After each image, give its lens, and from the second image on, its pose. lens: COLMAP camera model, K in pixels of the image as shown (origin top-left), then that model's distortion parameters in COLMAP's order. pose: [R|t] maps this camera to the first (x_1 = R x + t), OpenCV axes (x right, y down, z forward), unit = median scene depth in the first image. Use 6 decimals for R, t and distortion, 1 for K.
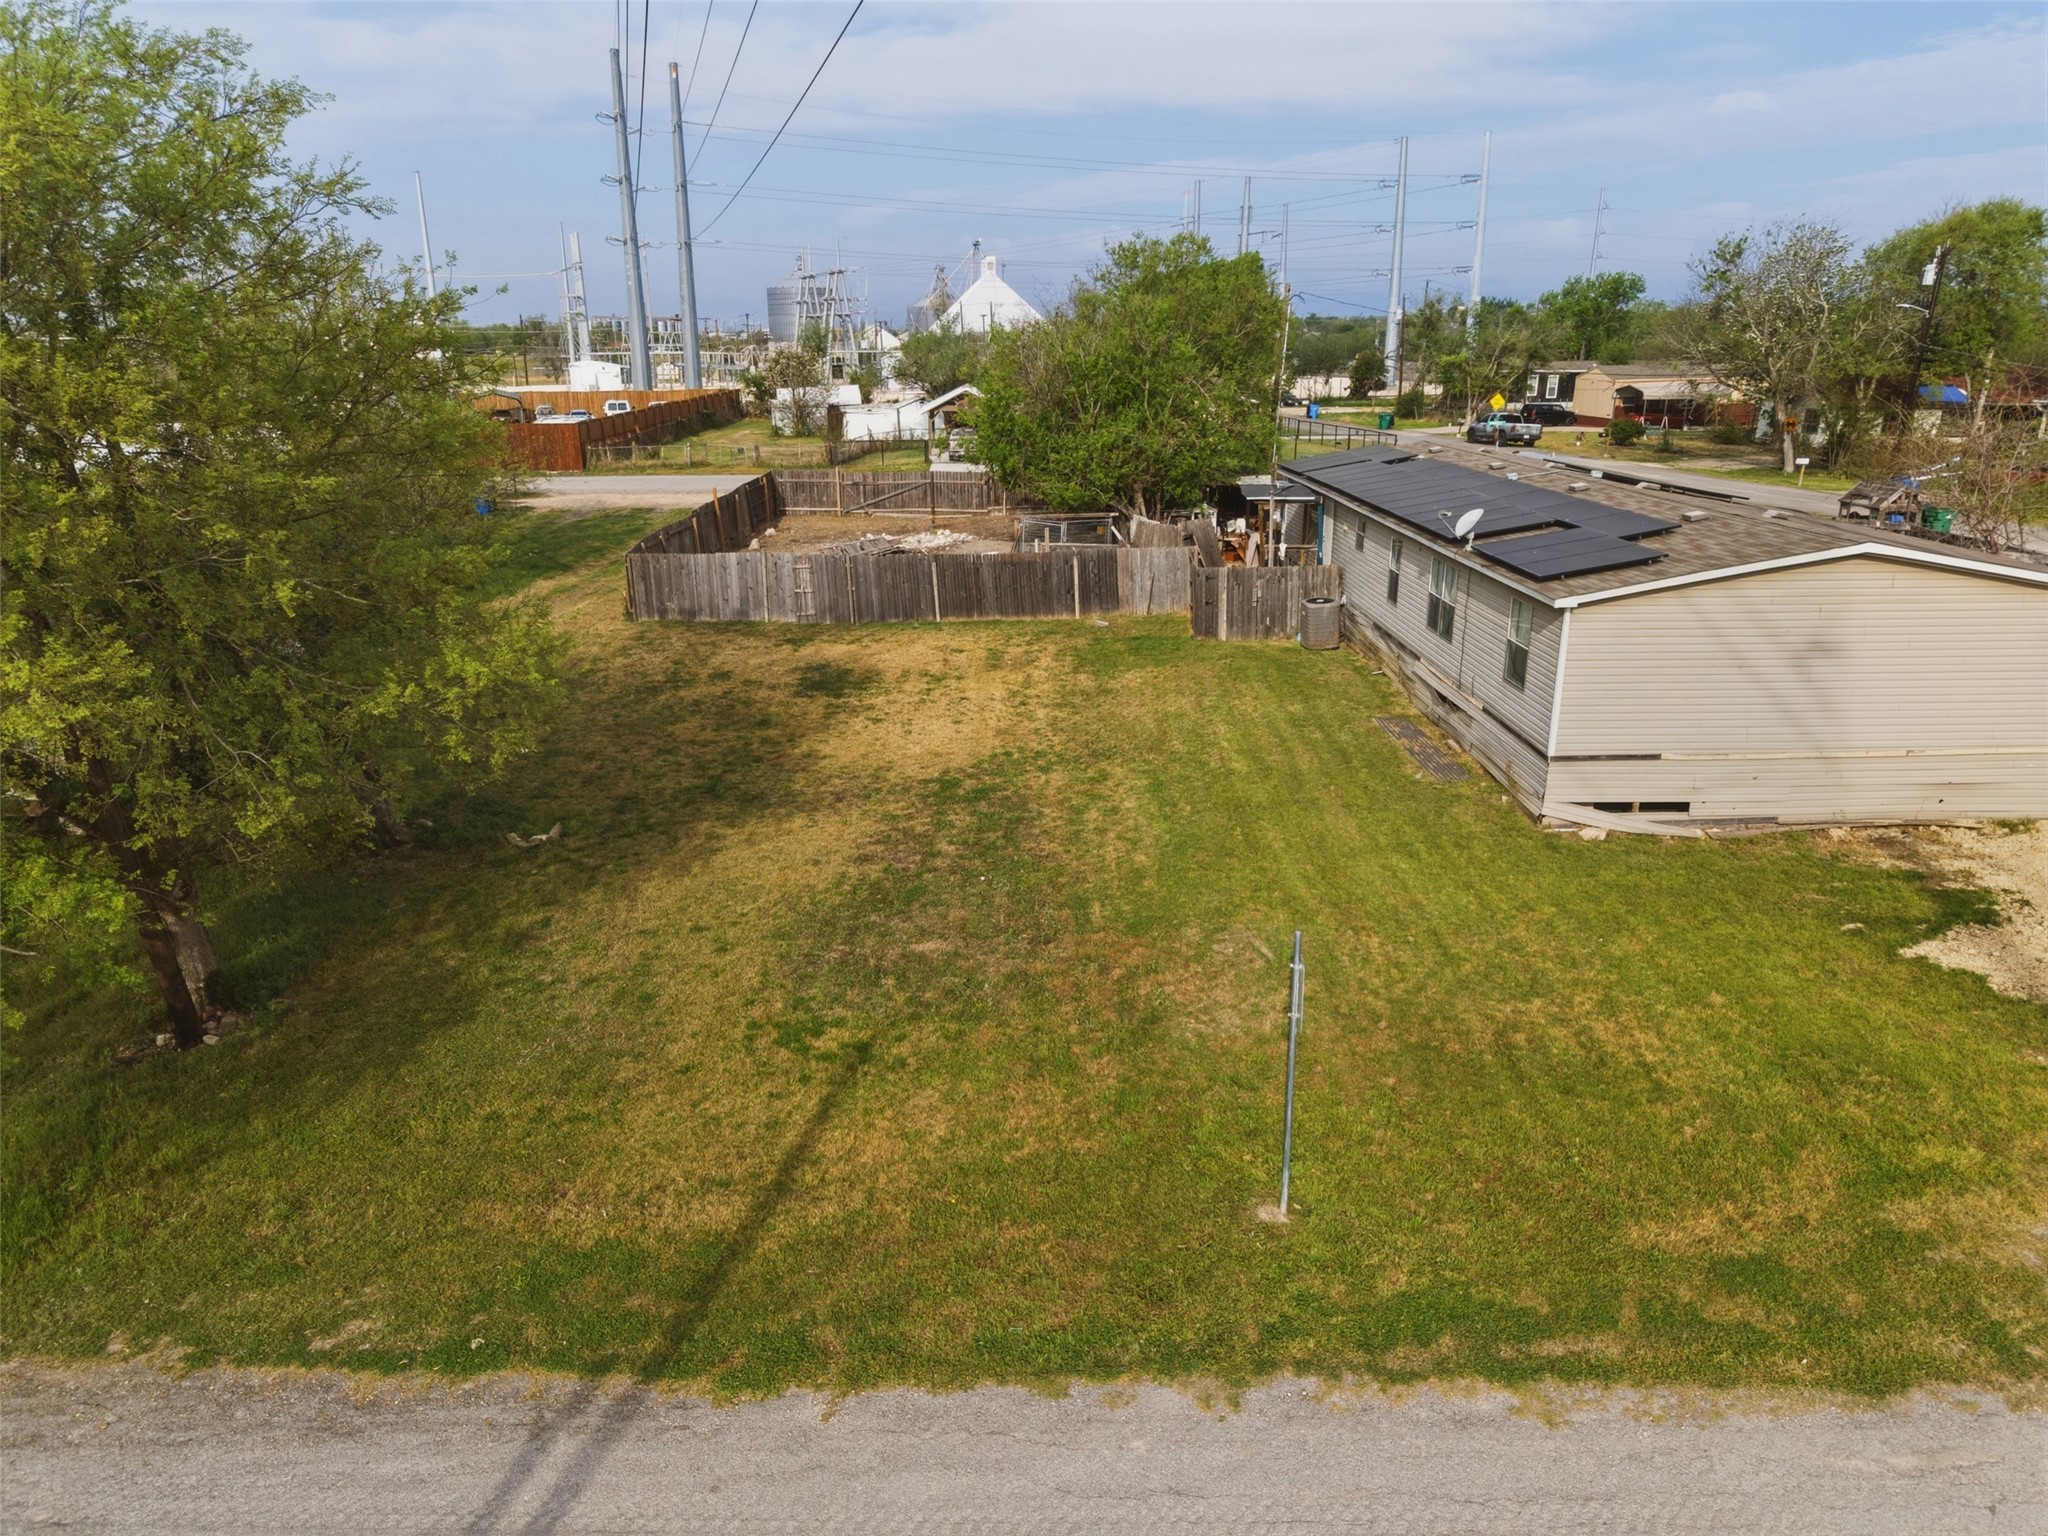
lens RADIAL K [[1383.9, 0, 1020.4], [0, 1383.9, 779.7], [0, 0, 1]] dist [0.030632, -0.029922]
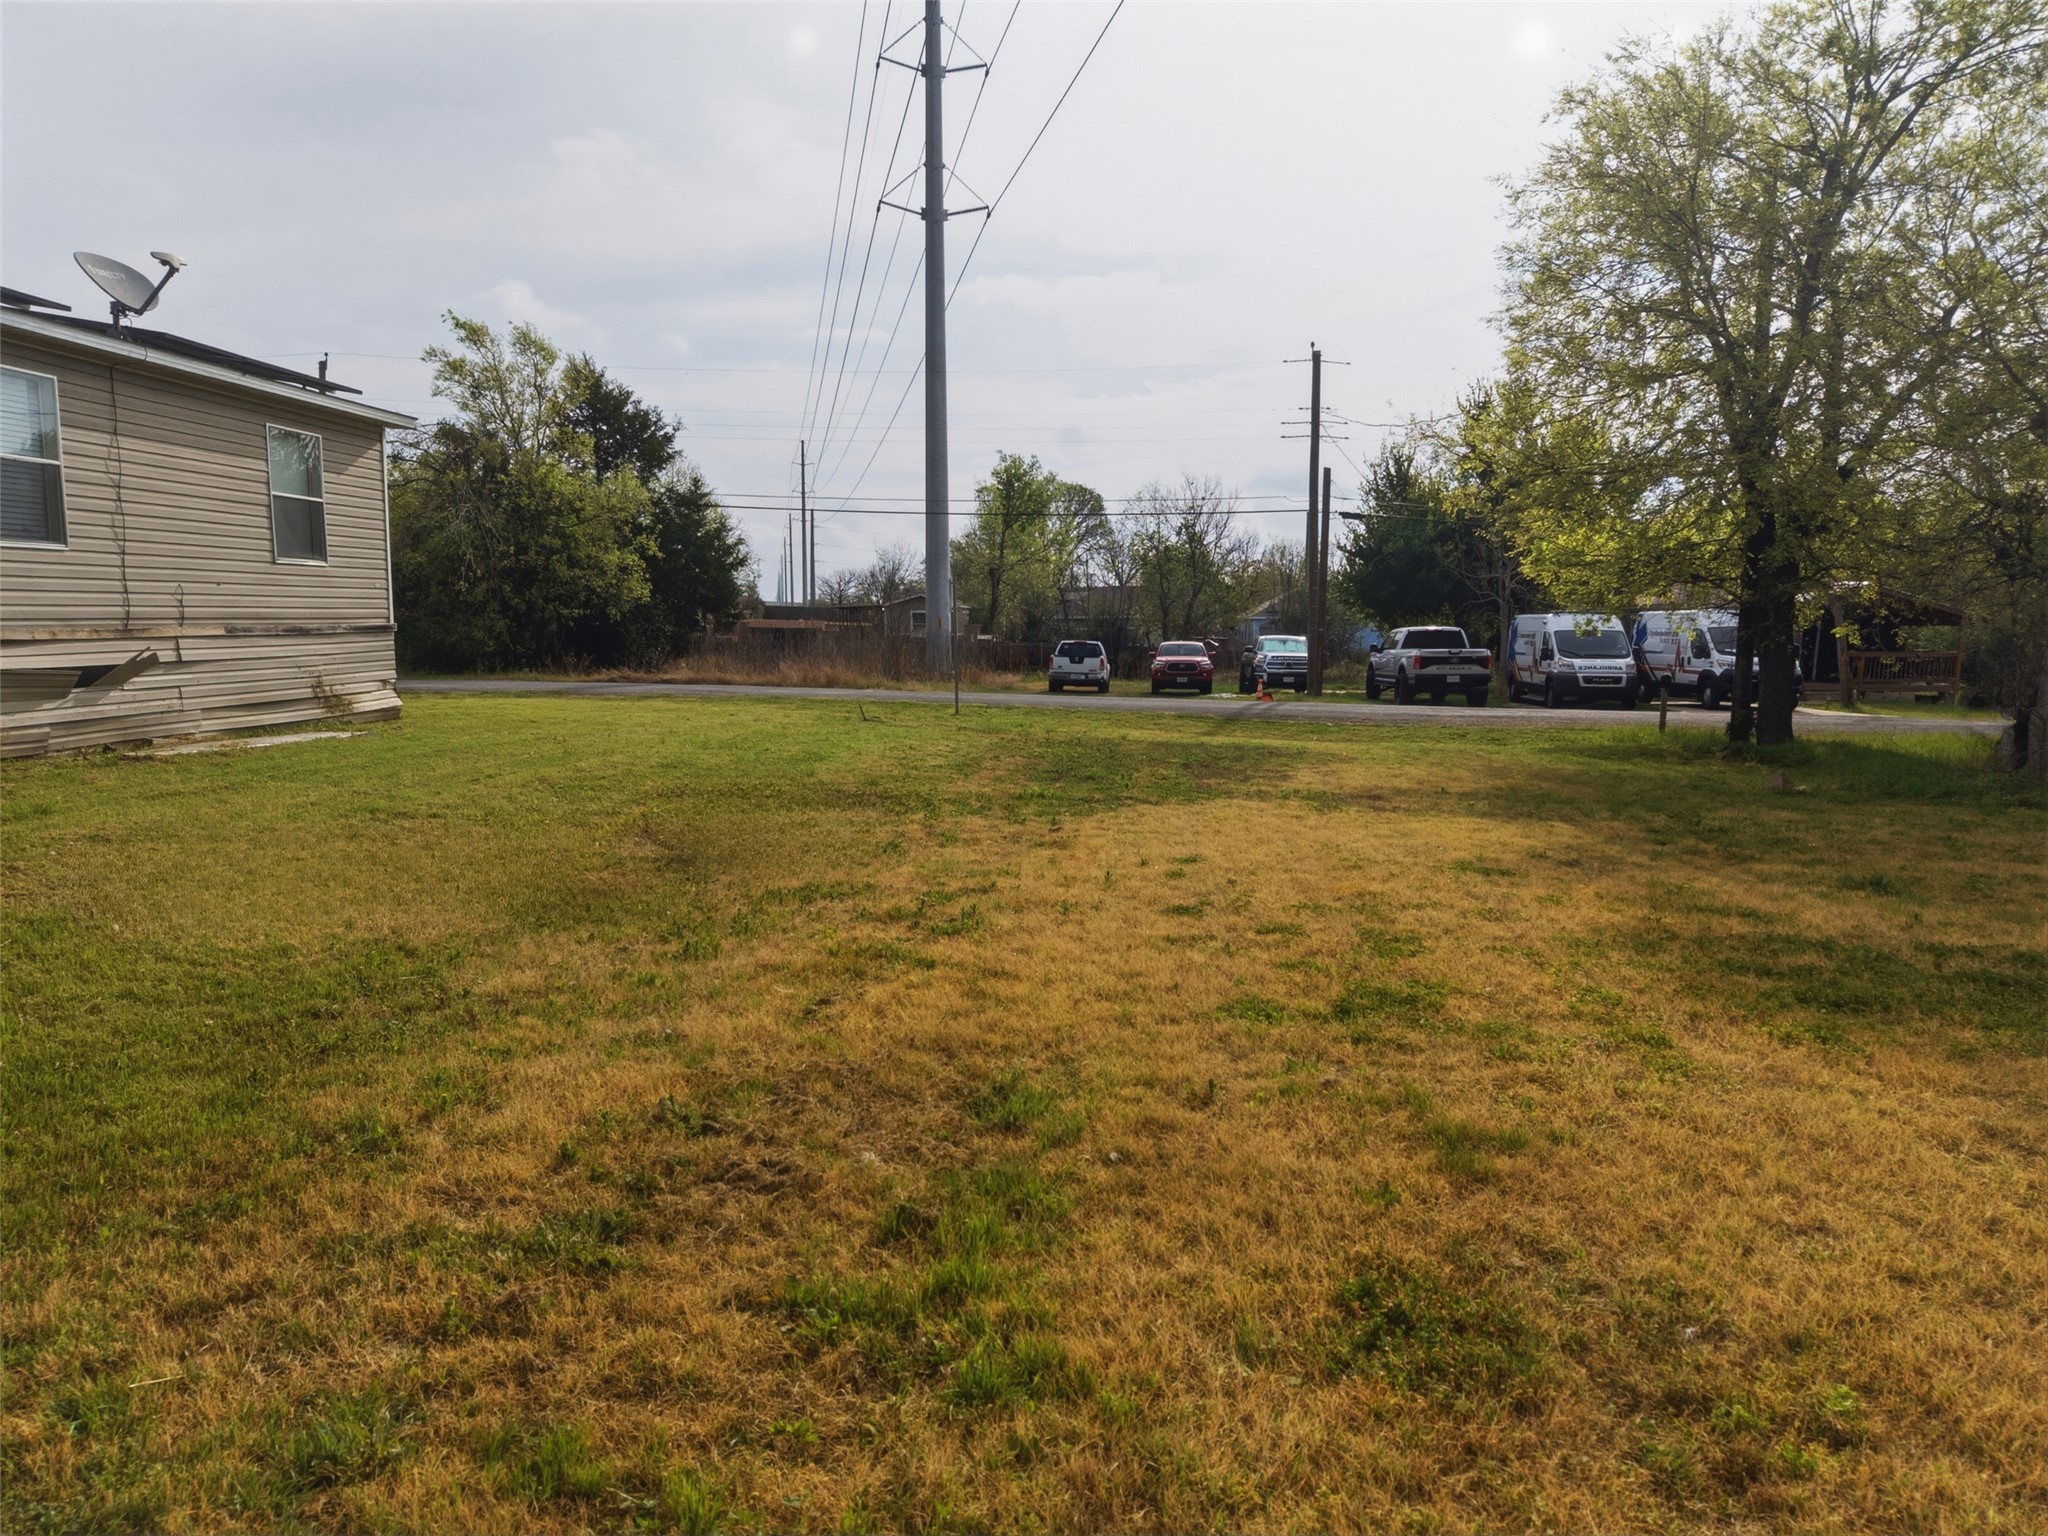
lens RADIAL K [[1383.9, 0, 1041.4], [0, 1383.9, 771.9], [0, 0, 1]] dist [0.030632, -0.029922]
pose [[-0.995056, -0.015102, 0.098157, -0.057394], [0.027087, 0.909627, 0.414542, -0.252593], [-0.095547, 0.415151, -0.904721, 1.694073]]
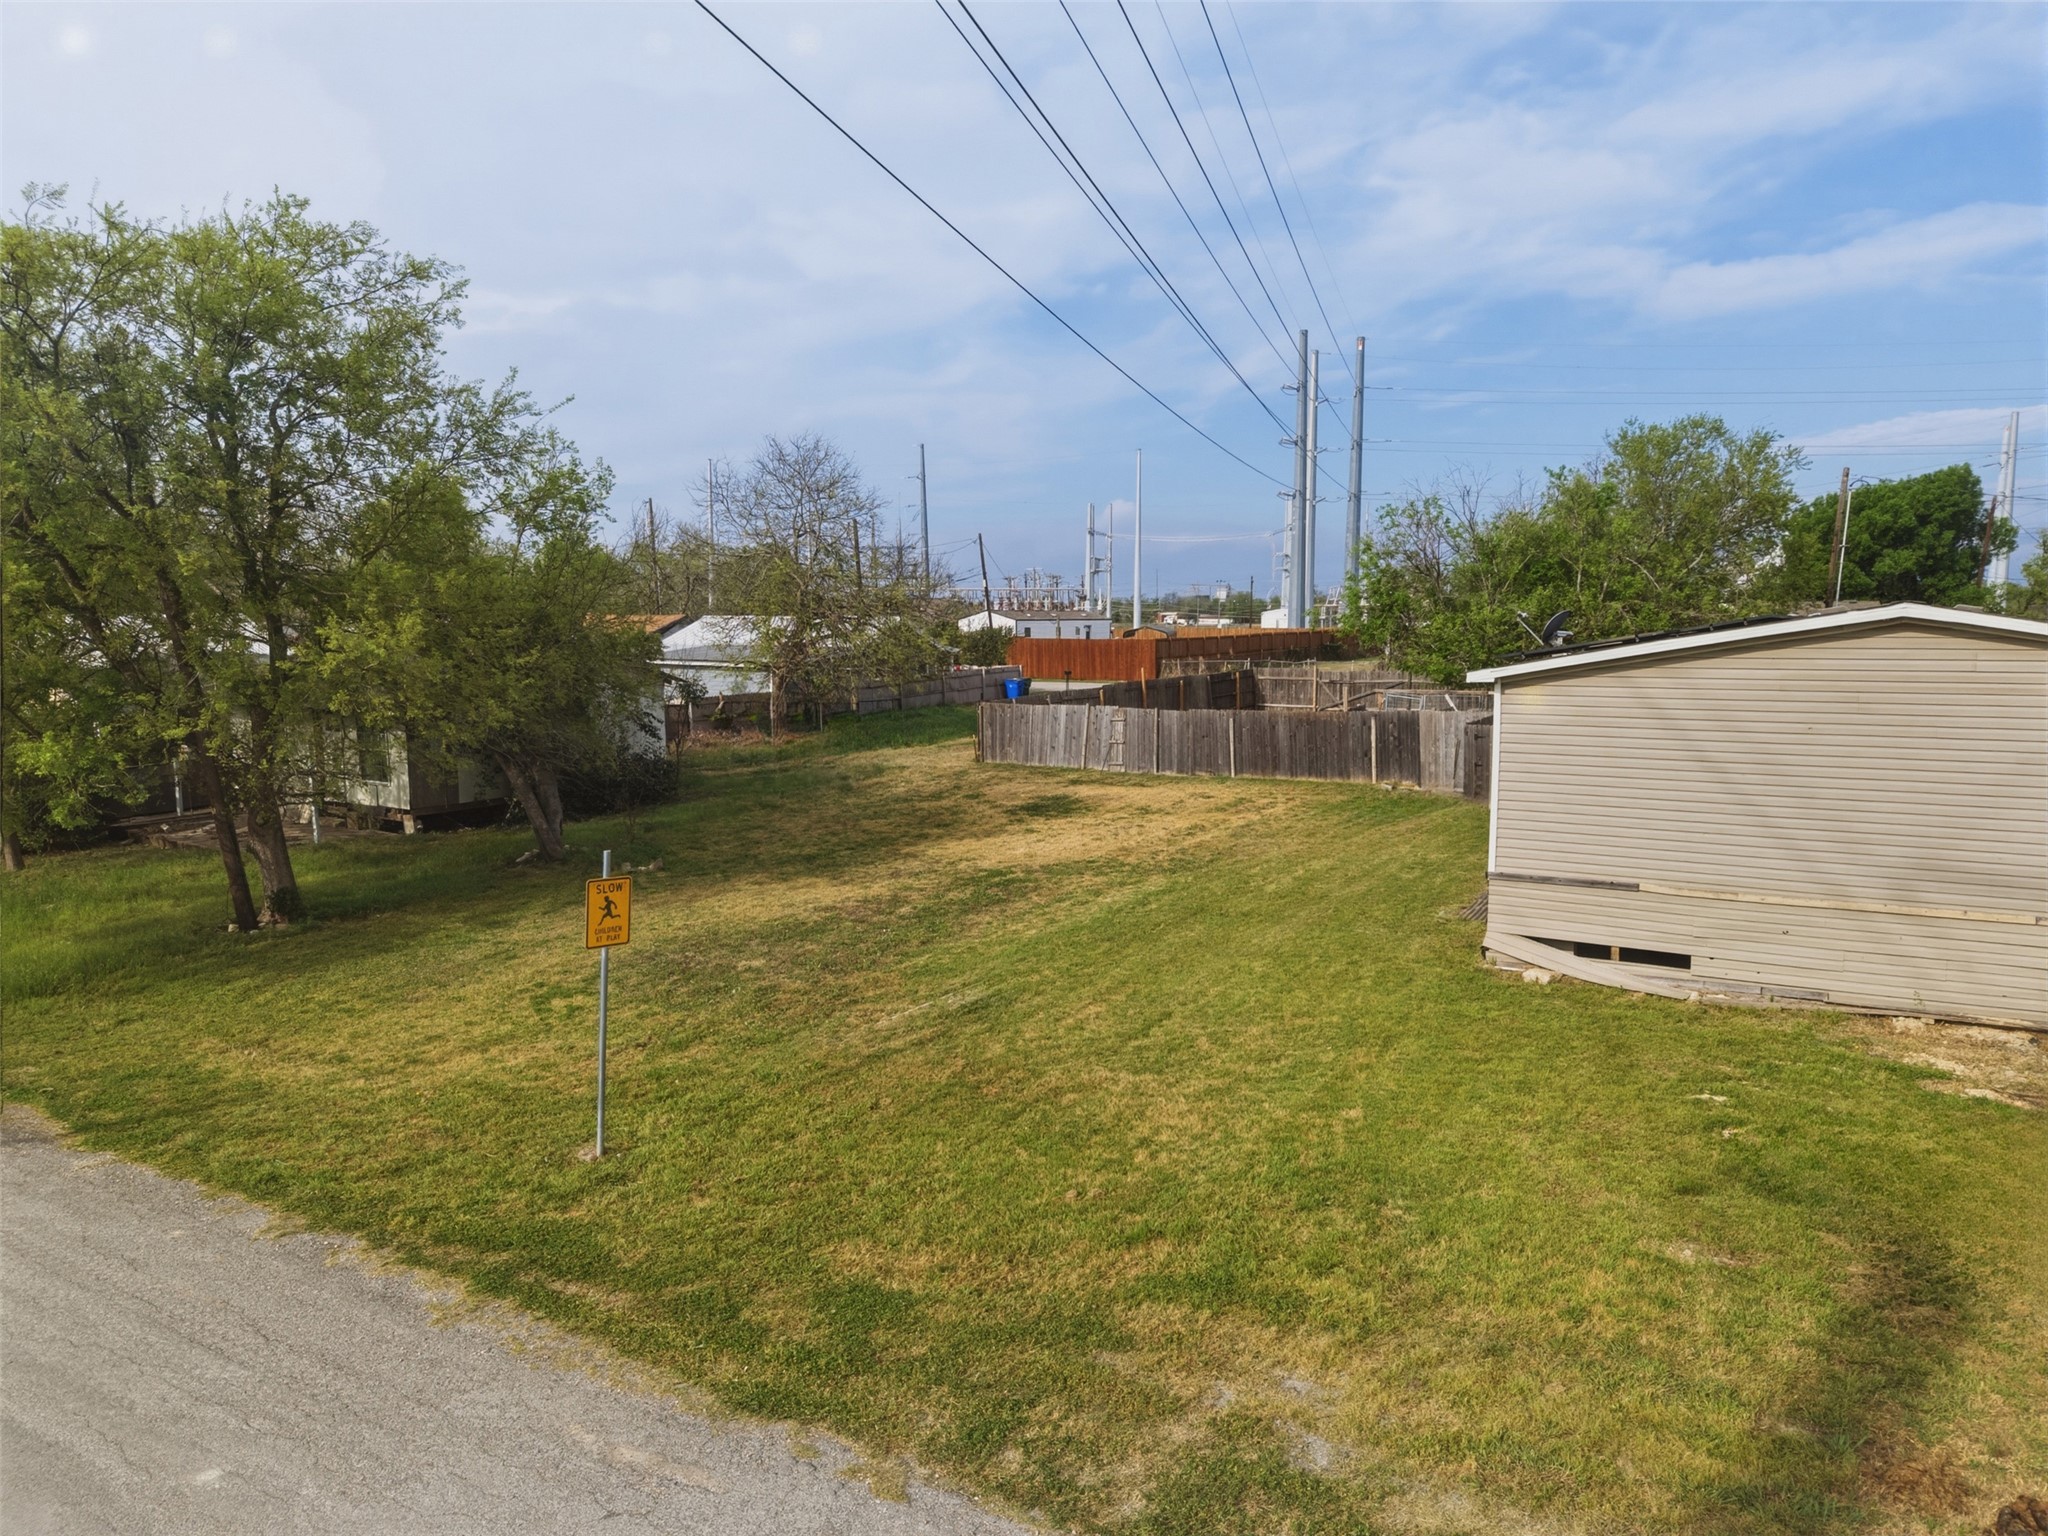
lens RADIAL K [[1383.9, 0, 1024.2], [0, 1383.9, 770.3], [0, 0, 1]] dist [0.030632, -0.029922]
pose [[0.848798, 0.060029, -0.525298, 0.567711], [-0.163121, 0.974799, -0.152181, 0.091912], [0.502924, 0.214859, 0.837199, 0.174914]]
